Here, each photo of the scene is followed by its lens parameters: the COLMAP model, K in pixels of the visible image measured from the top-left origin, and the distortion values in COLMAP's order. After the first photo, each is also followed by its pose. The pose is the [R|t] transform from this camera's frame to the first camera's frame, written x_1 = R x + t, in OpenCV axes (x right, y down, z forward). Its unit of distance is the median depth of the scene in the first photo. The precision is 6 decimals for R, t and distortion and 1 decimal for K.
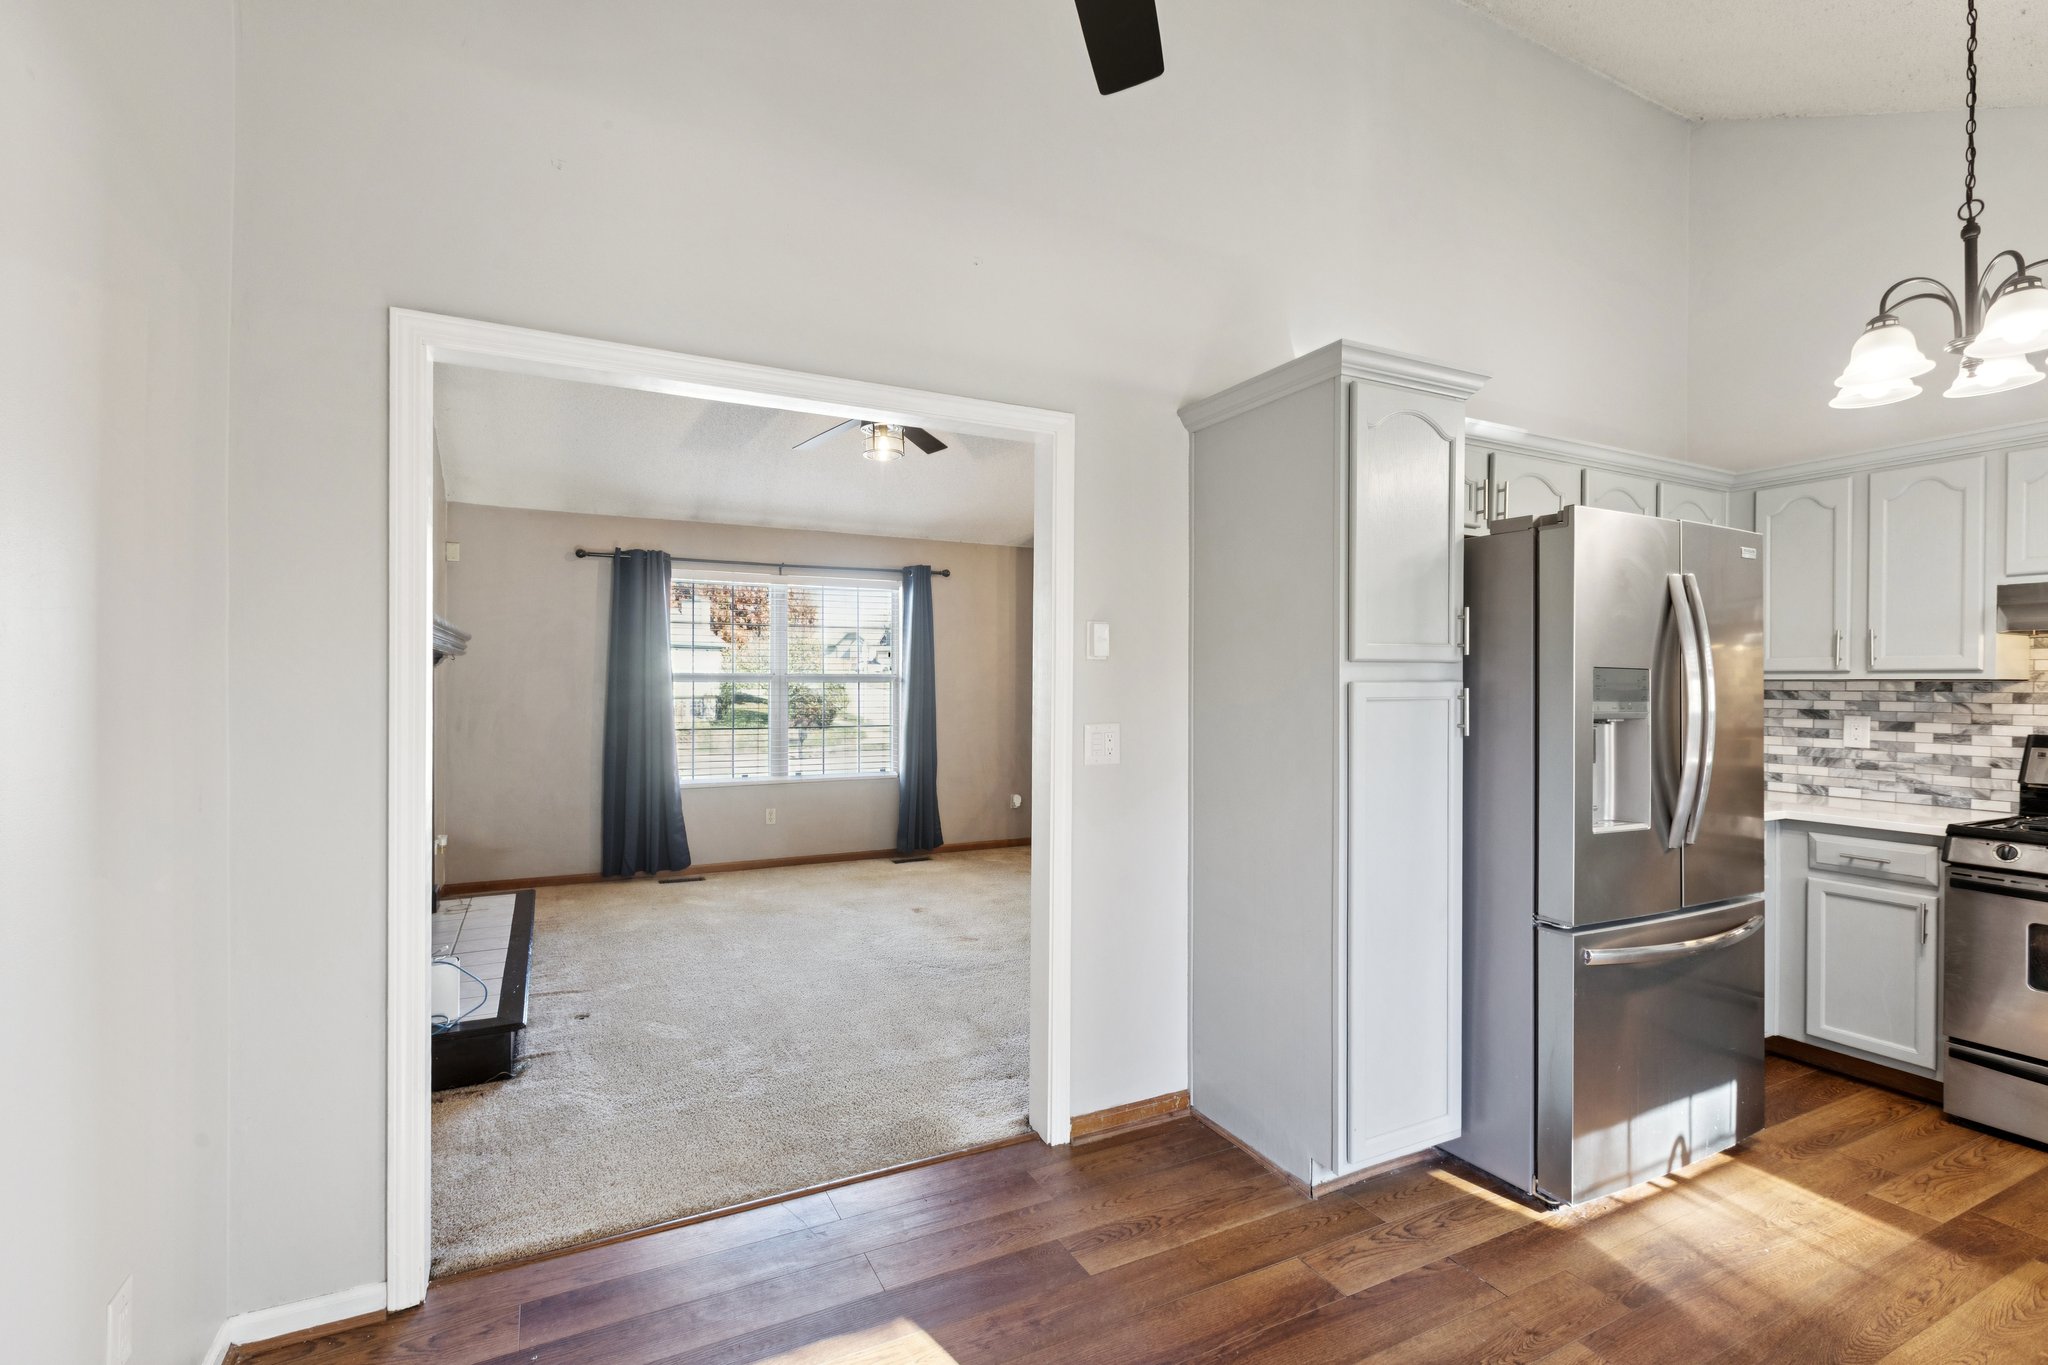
lens RADIAL K [[905.3, 0, 1012.6], [0, 905.3, 680.9], [0, 0, 1]] dist [-0.000954, -0.000278]
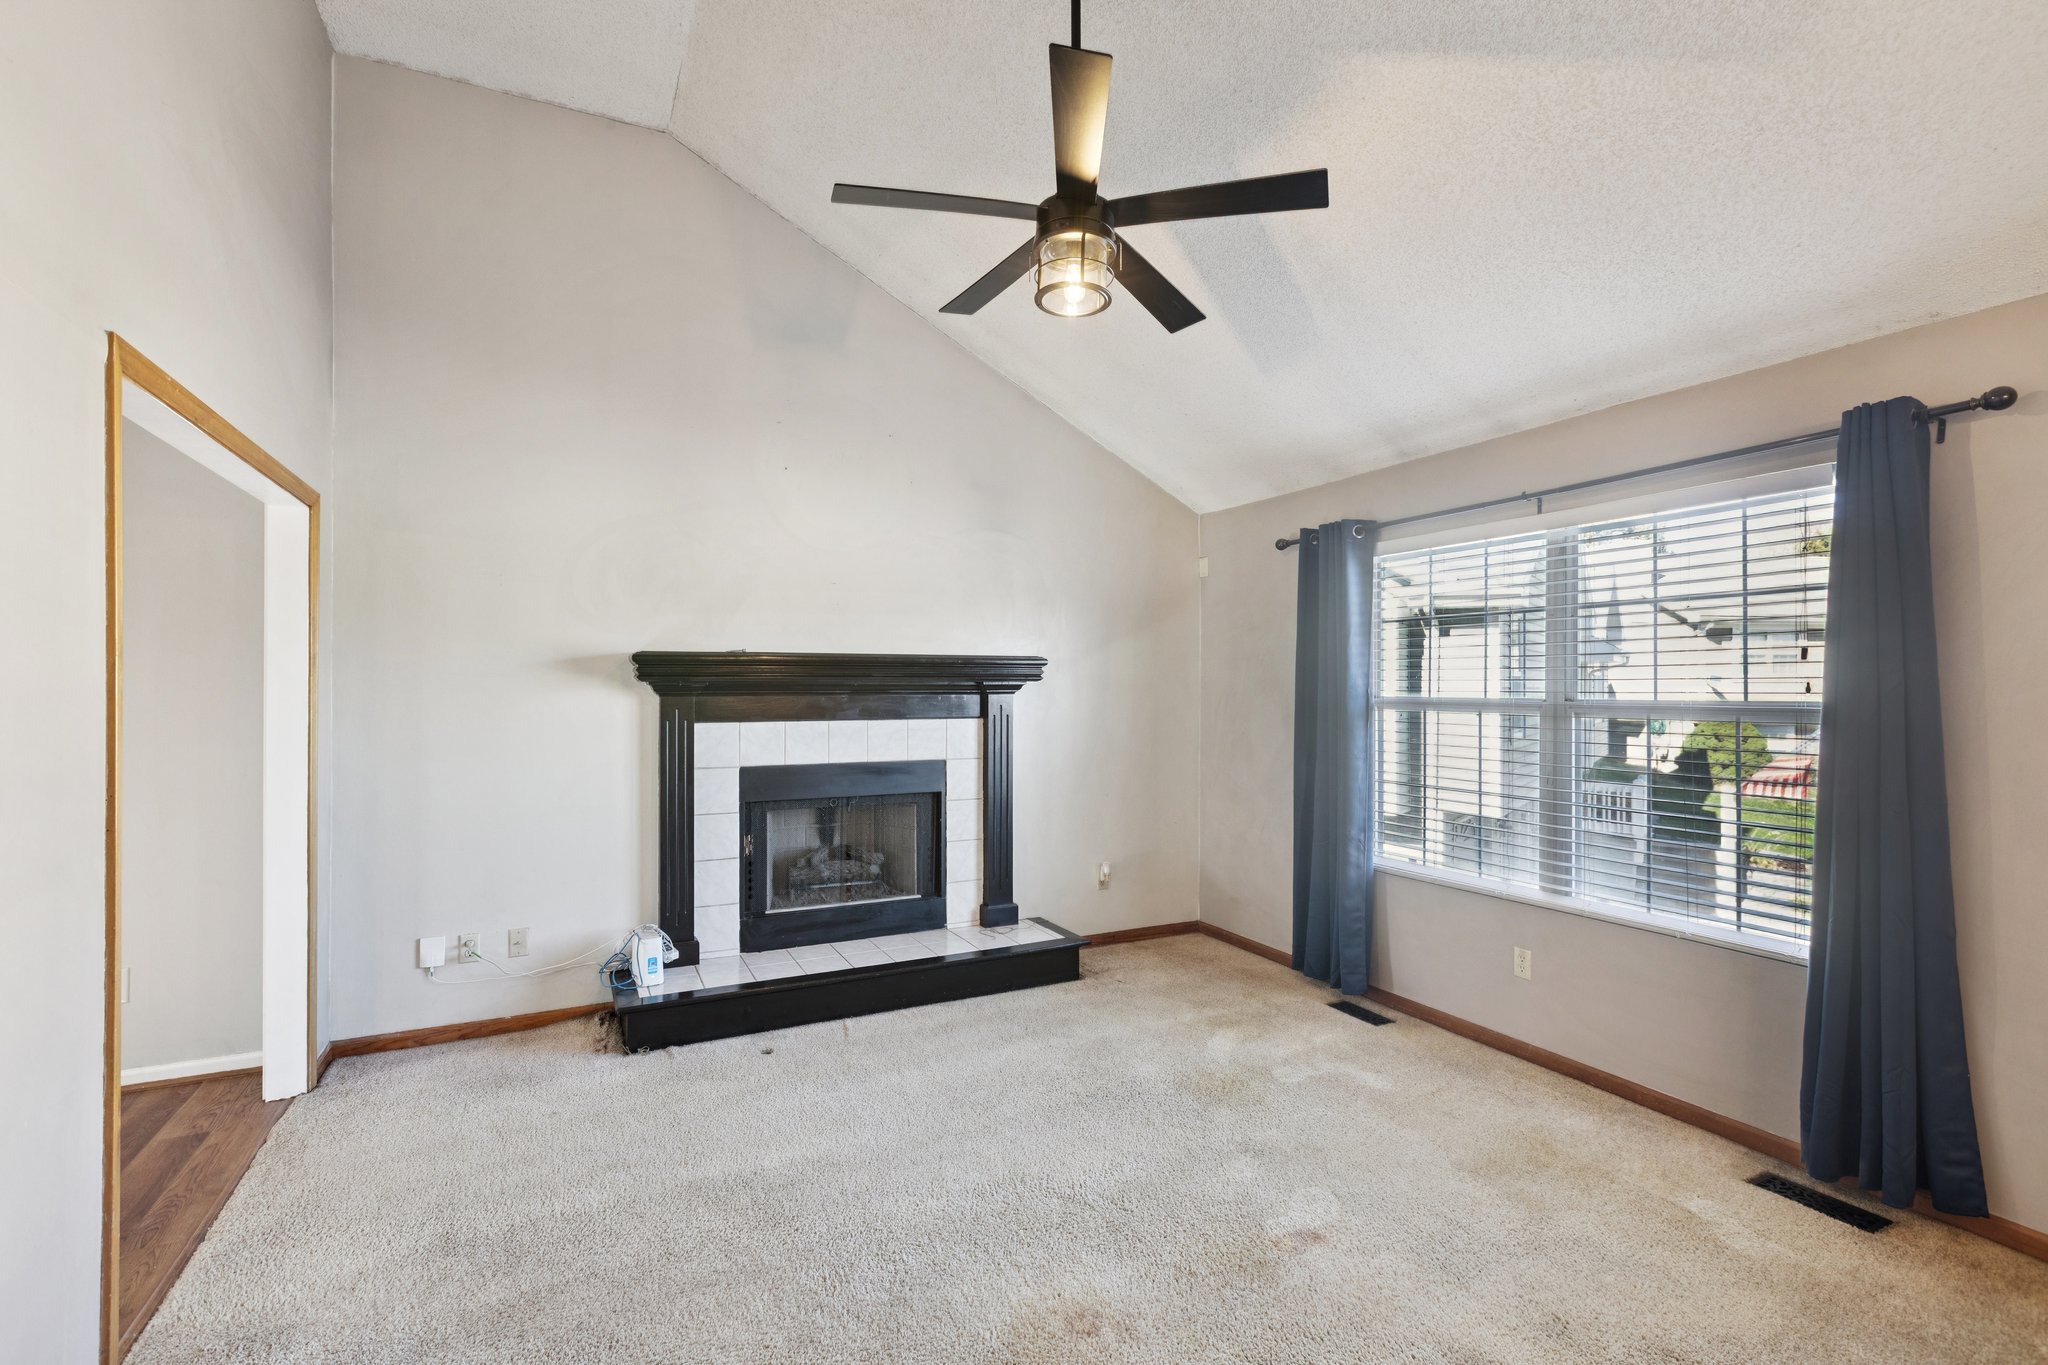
lens RADIAL K [[905.3, 0, 1018.3], [0, 905.3, 686.5], [0, 0, 1]] dist [-0.000954, -0.000278]
pose [[-0.021080, -0.001144, -0.999777, 0.304203], [-0.003510, 0.999993, -0.001070, -0.016951], [0.999772, 0.003487, -0.021084, 0.774251]]
